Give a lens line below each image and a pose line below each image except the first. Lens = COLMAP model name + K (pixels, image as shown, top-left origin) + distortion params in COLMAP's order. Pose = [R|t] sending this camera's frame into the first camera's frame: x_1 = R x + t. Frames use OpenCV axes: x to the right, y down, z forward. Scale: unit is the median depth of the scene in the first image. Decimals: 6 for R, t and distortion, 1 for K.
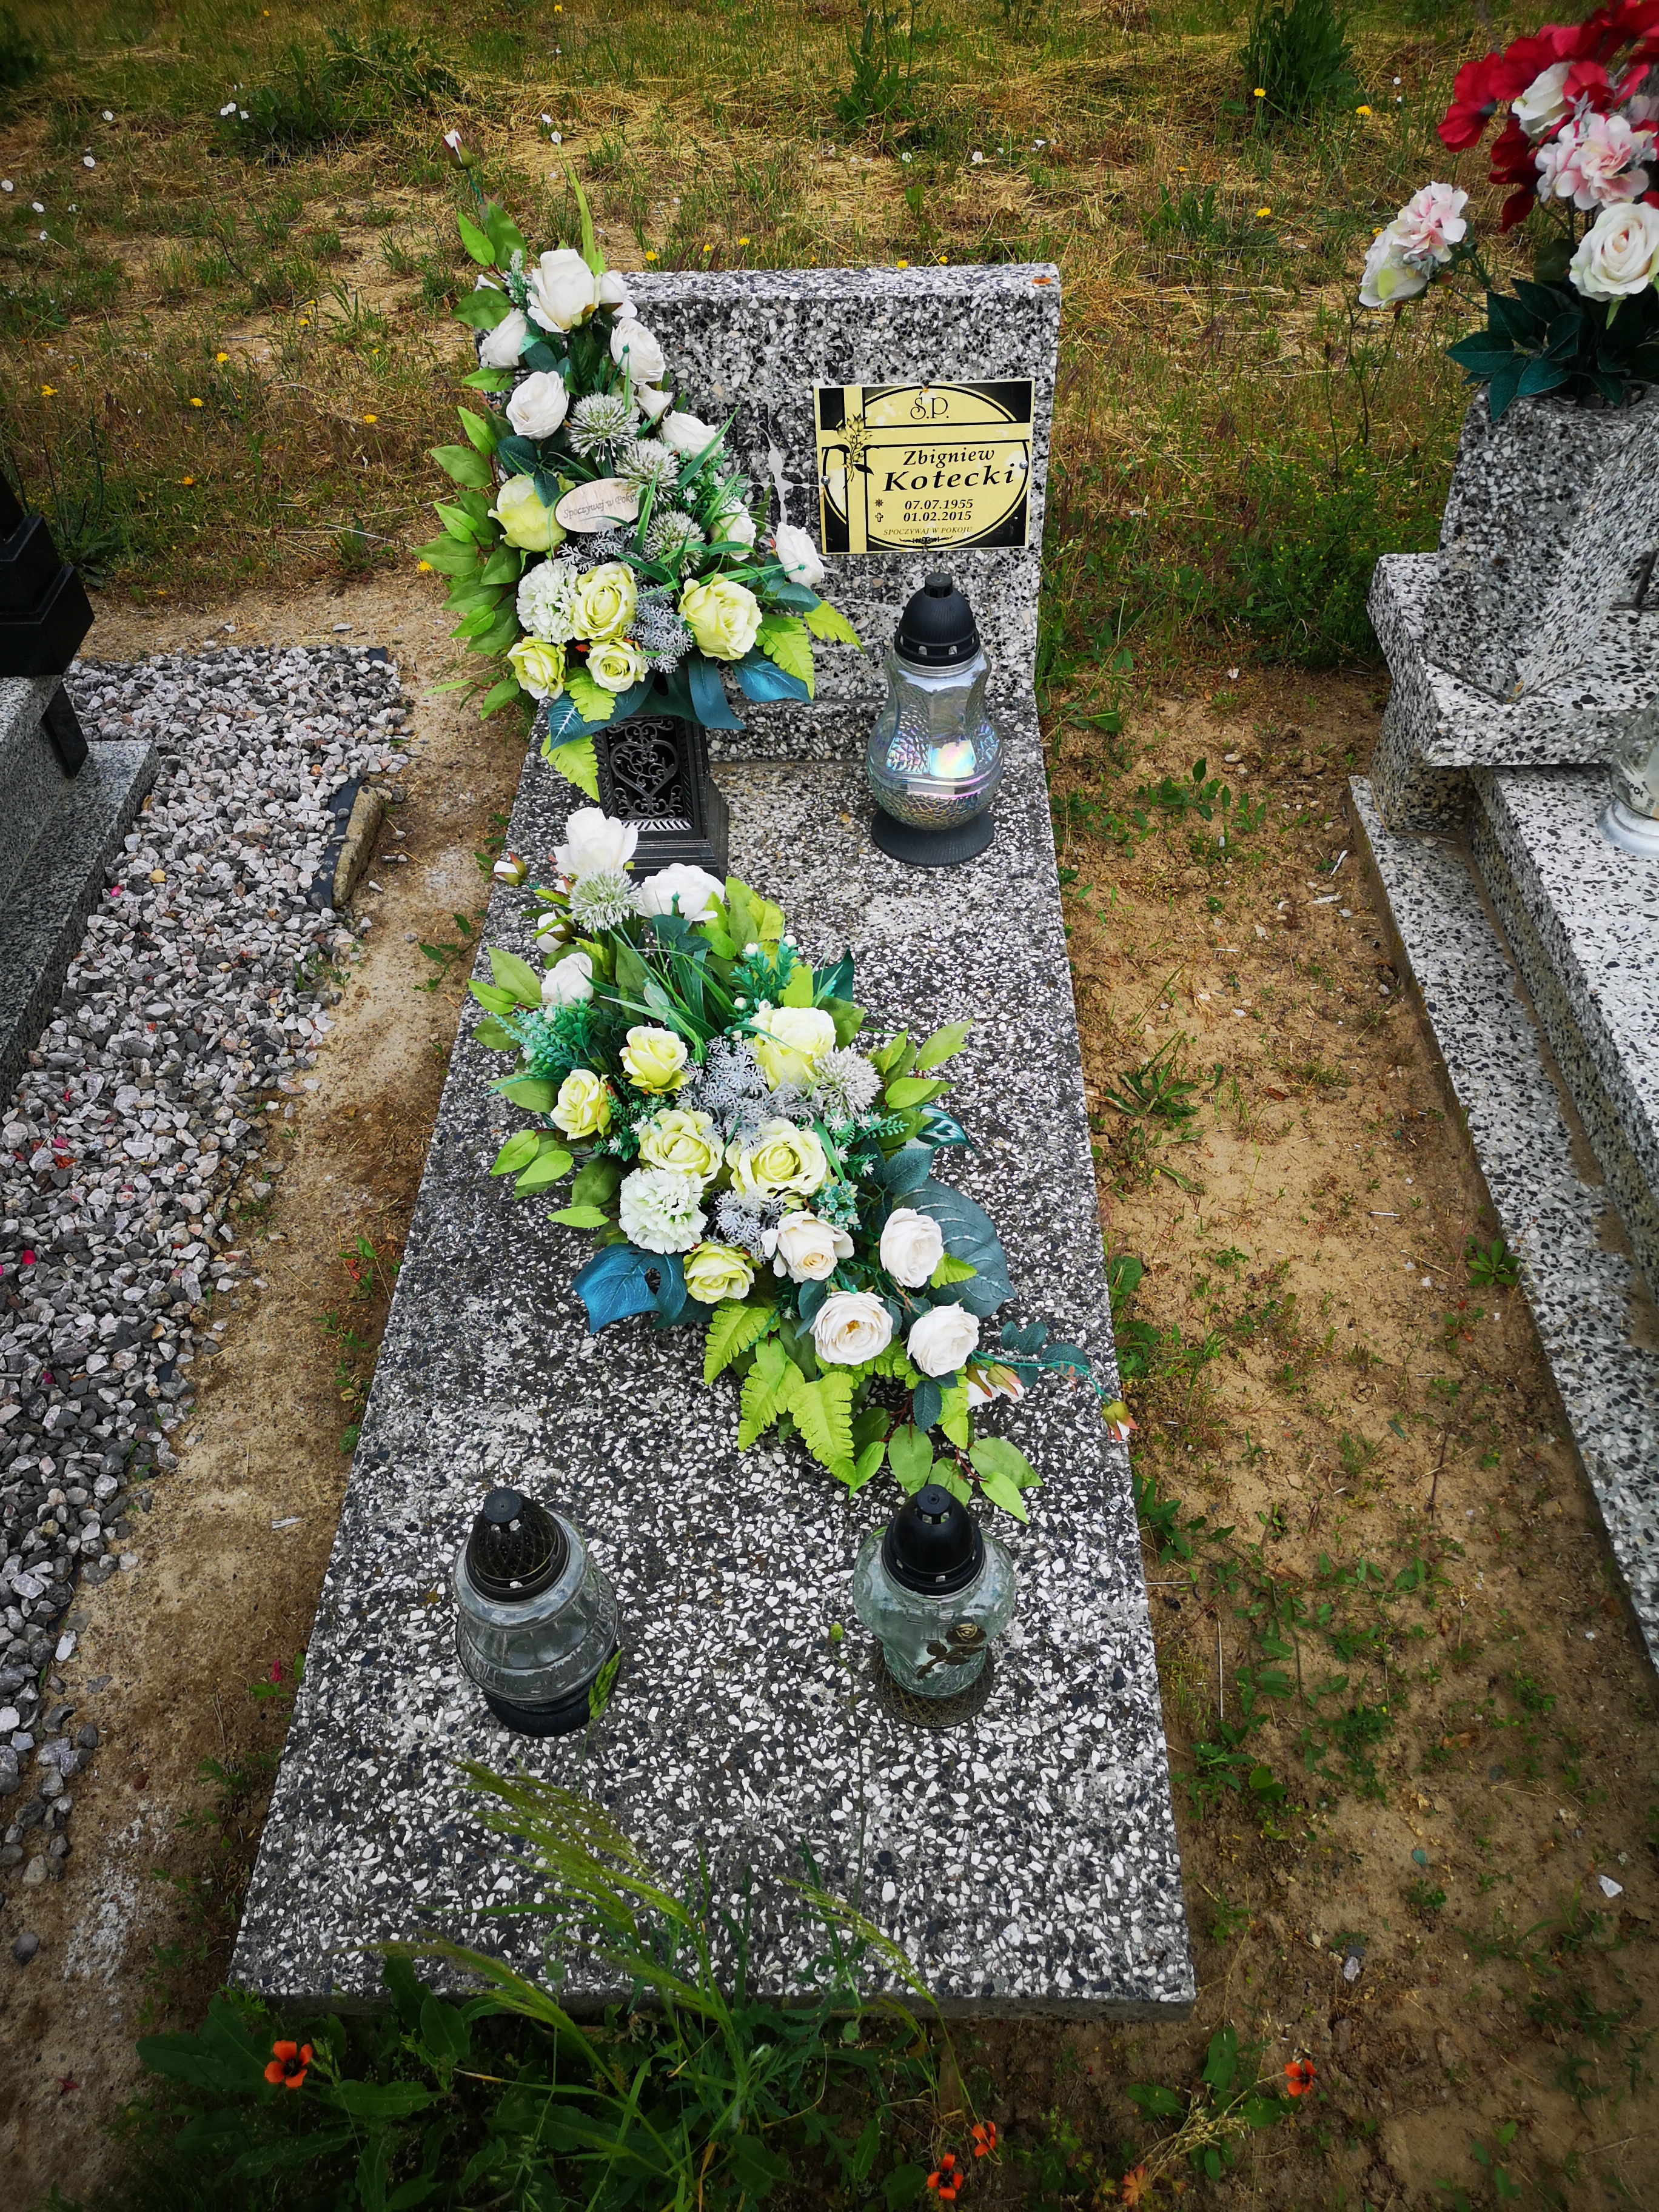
lens RADIAL K [[1694.4, 0, 829.9], [0, 1694.4, 1112.1], [0, 0, 1]] dist [0.036965, -0.043610]
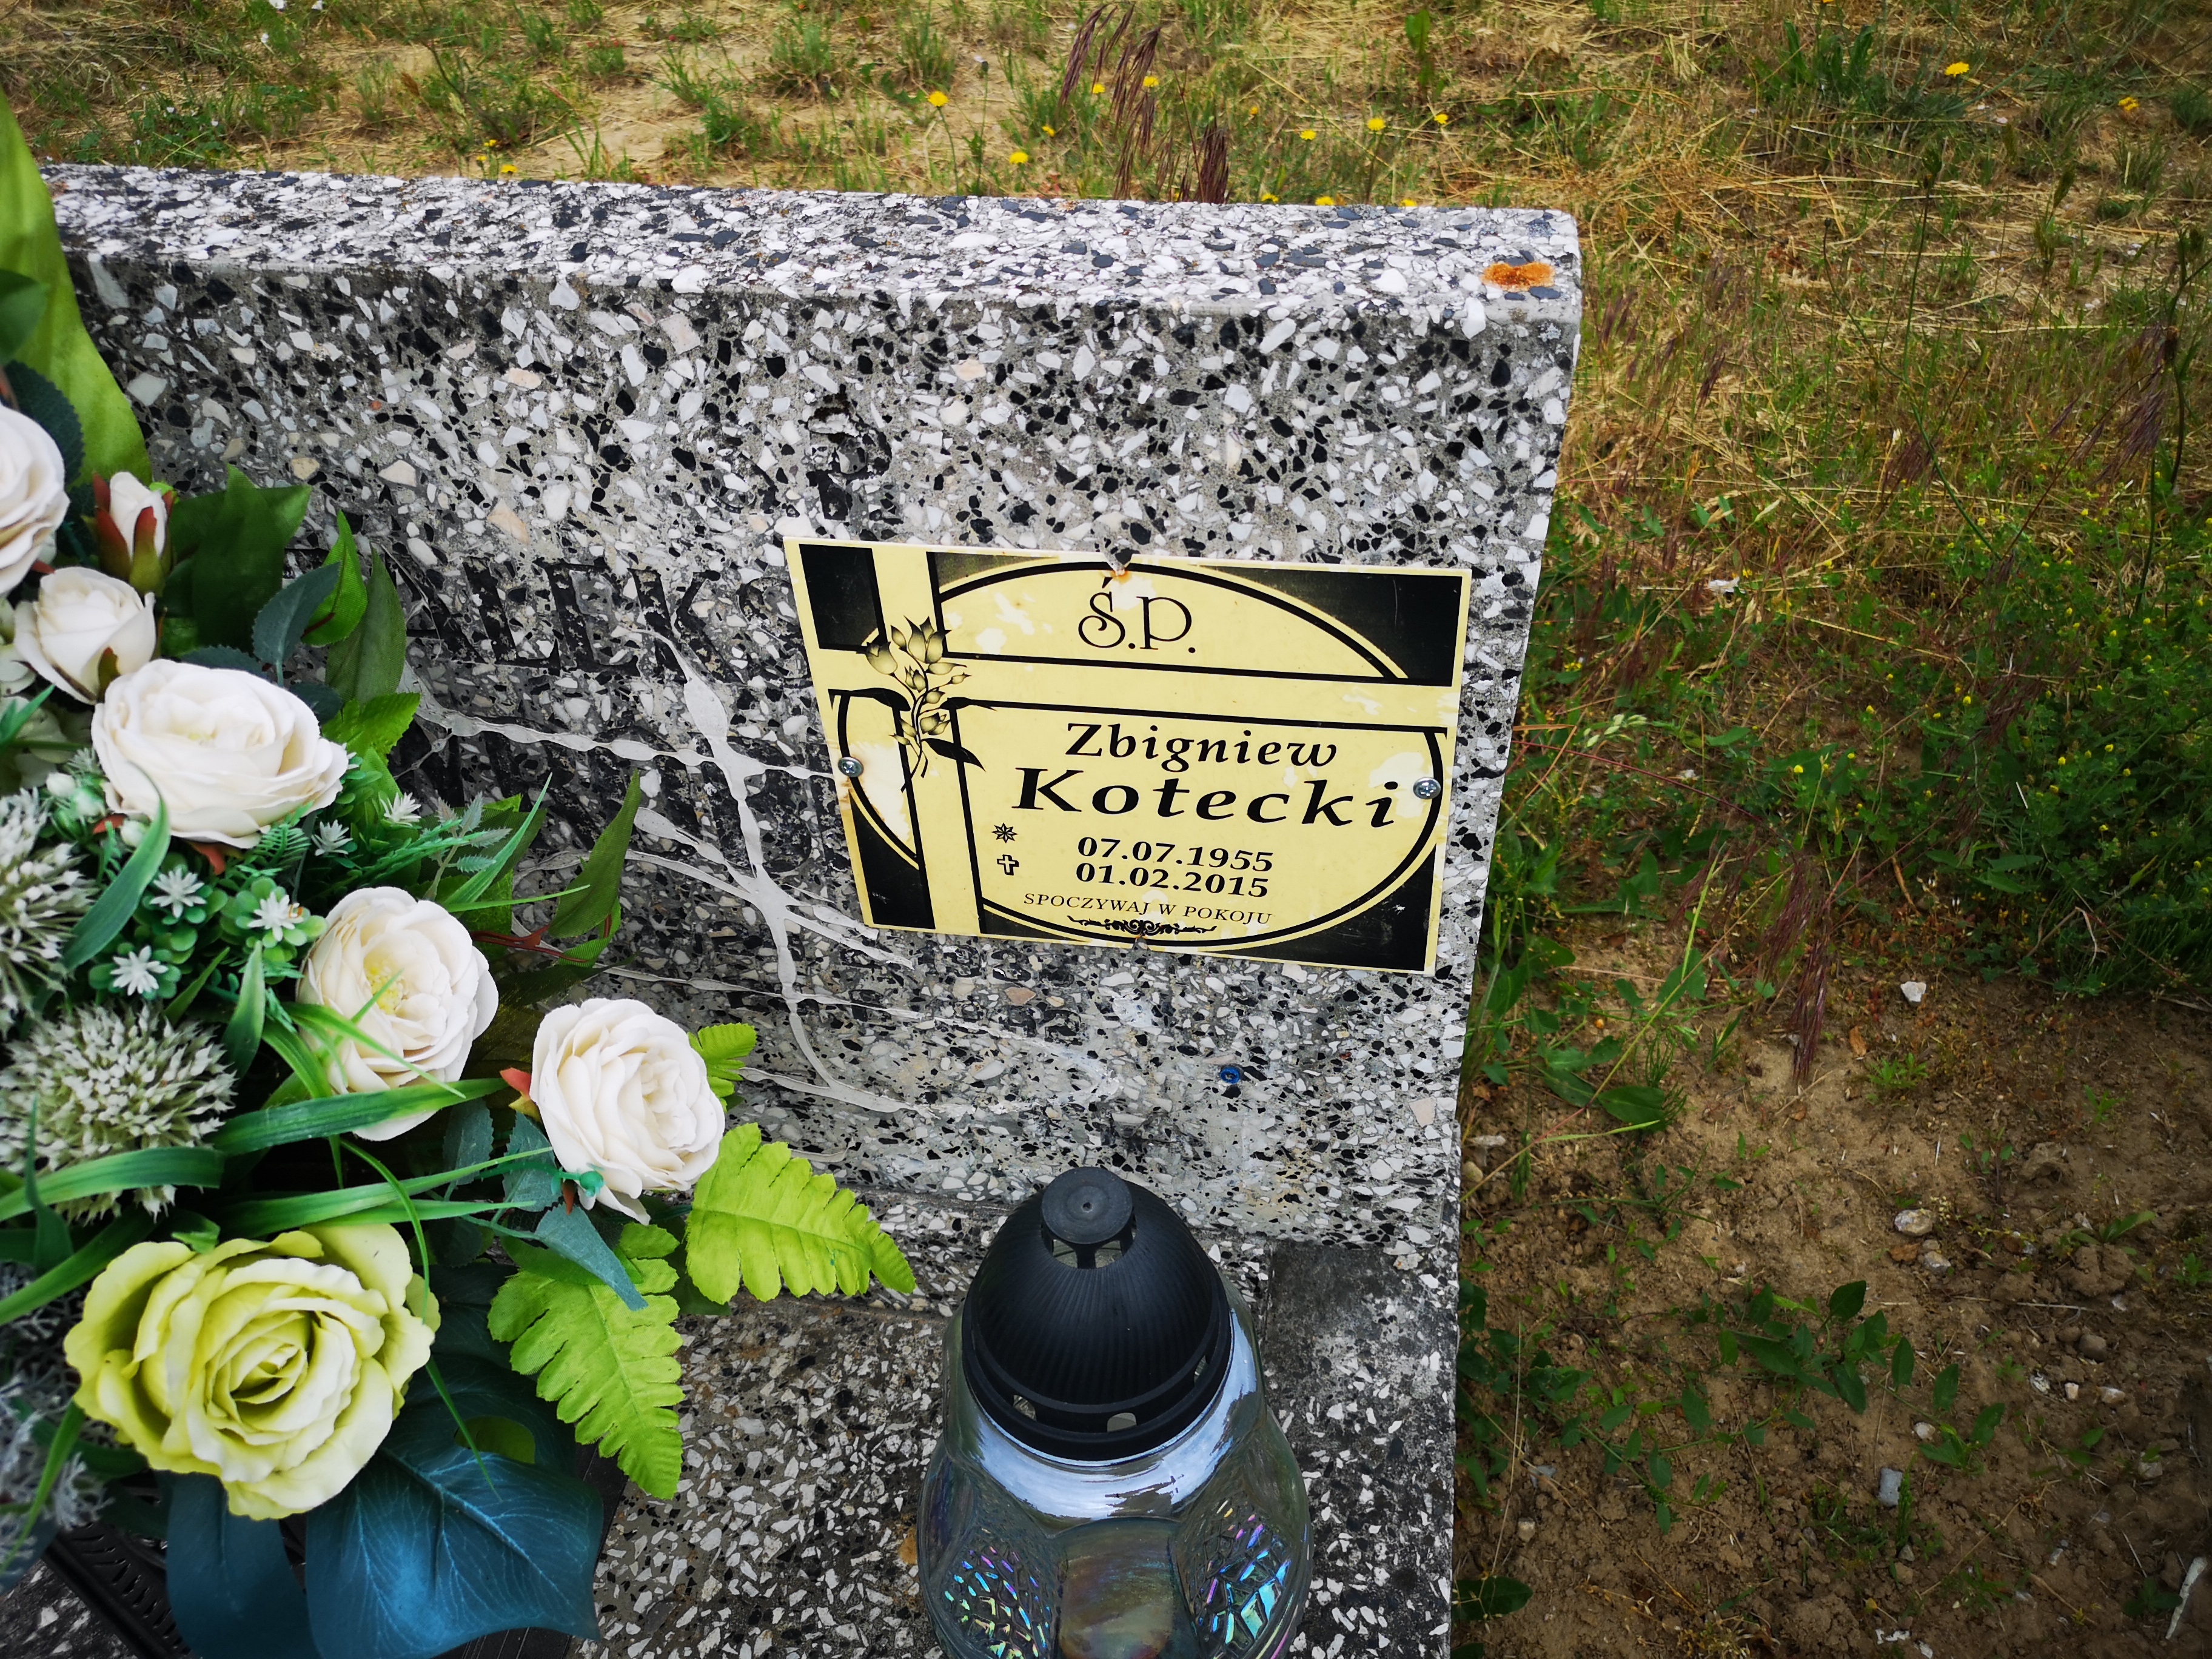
lens RADIAL K [[1694.4, 0, 1101.4], [0, 1694.4, 789.5], [0, 0, 1]] dist [0.036965, -0.043610]
pose [[0.986352, 0.095675, -0.134000, 0.097698], [-0.105237, 0.992242, -0.066181, -0.358628], [0.126628, 0.079380, 0.988769, 0.682191]]
